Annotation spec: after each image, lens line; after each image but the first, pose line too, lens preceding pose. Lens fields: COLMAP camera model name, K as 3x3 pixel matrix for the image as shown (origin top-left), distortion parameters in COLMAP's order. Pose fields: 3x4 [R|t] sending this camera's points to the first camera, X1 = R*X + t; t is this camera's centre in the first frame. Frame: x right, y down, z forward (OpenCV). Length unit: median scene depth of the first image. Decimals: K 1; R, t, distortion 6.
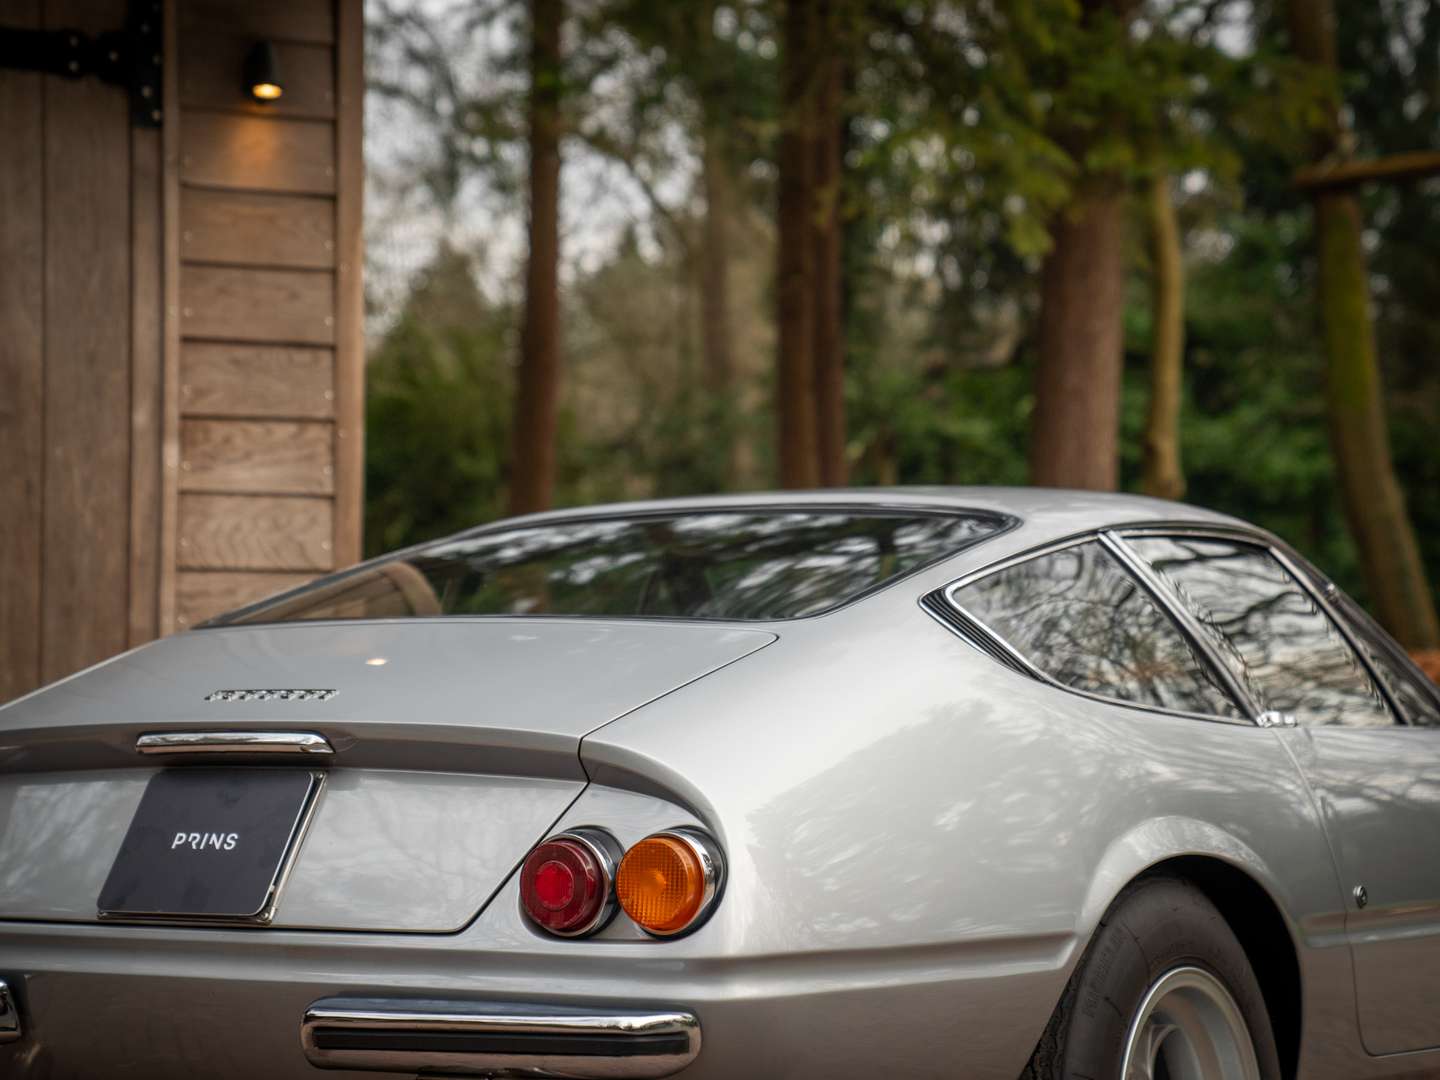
lens RADIAL K [[3049.0, 0, 720.0], [0, 3049.0, 540.0], [0, 0, 1]] dist [0.312310, 0.567727]
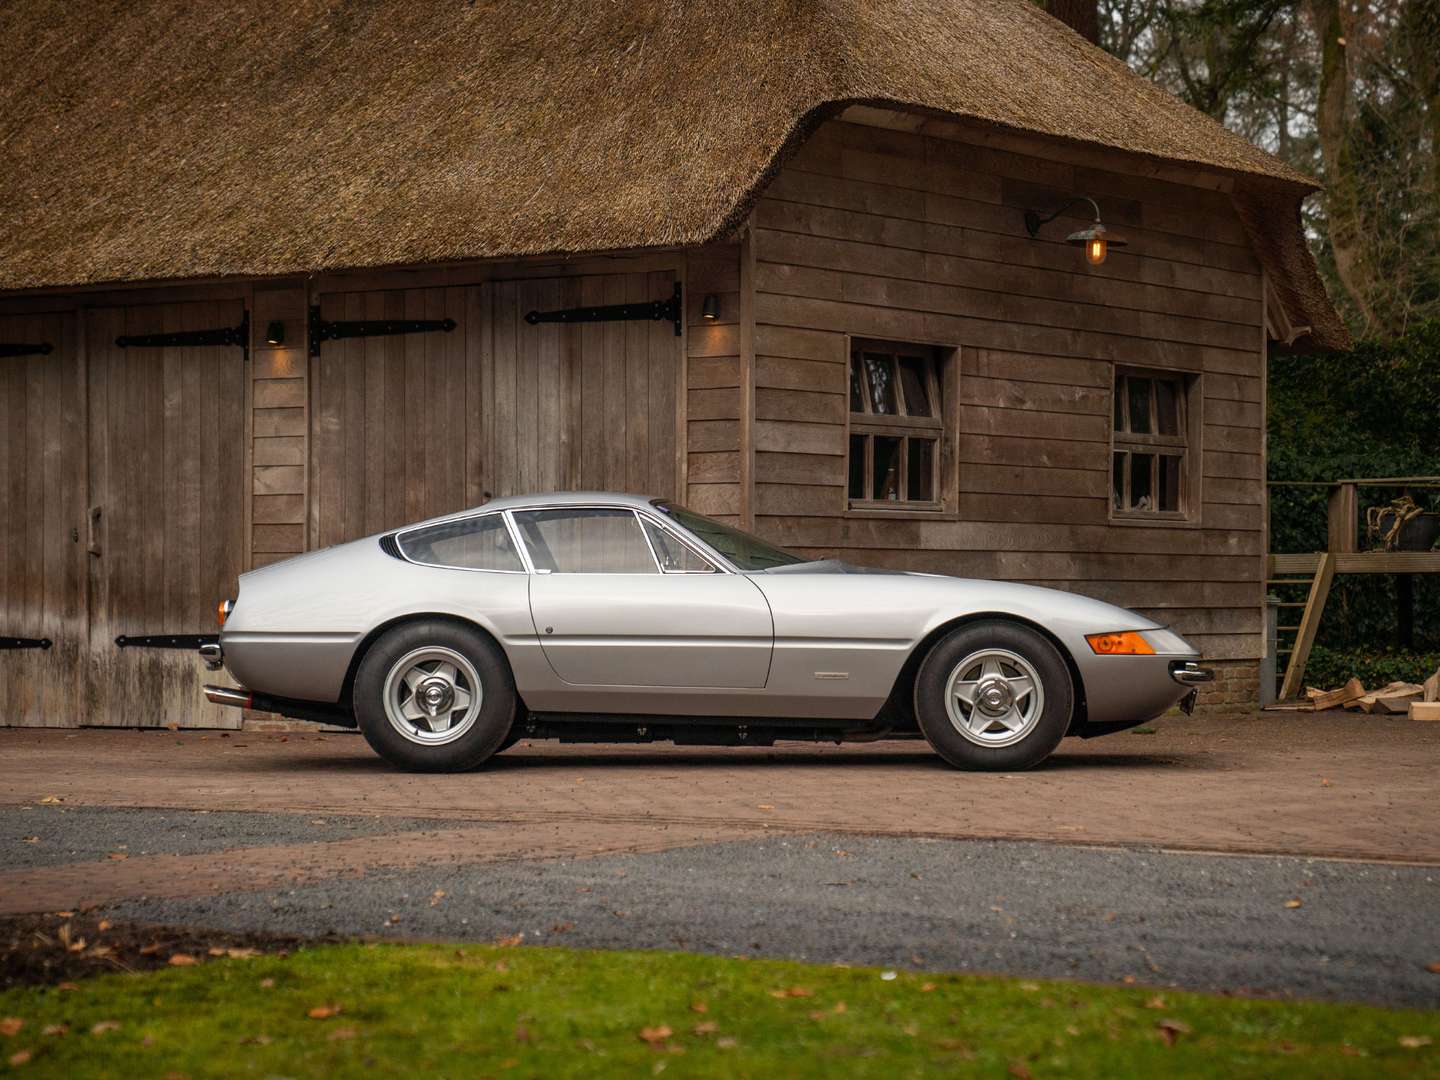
lens RADIAL K [[3335.4, 0, 786.0], [0, 3335.4, 537.7], [0, 0, 1]] dist [0.327120, 0.022638]
pose [[0.553861, -0.015228, -0.832470, 2.057557], [0.044997, 0.998919, 0.011665, -0.000461], [0.831392, -0.043919, 0.553948, -0.398085]]
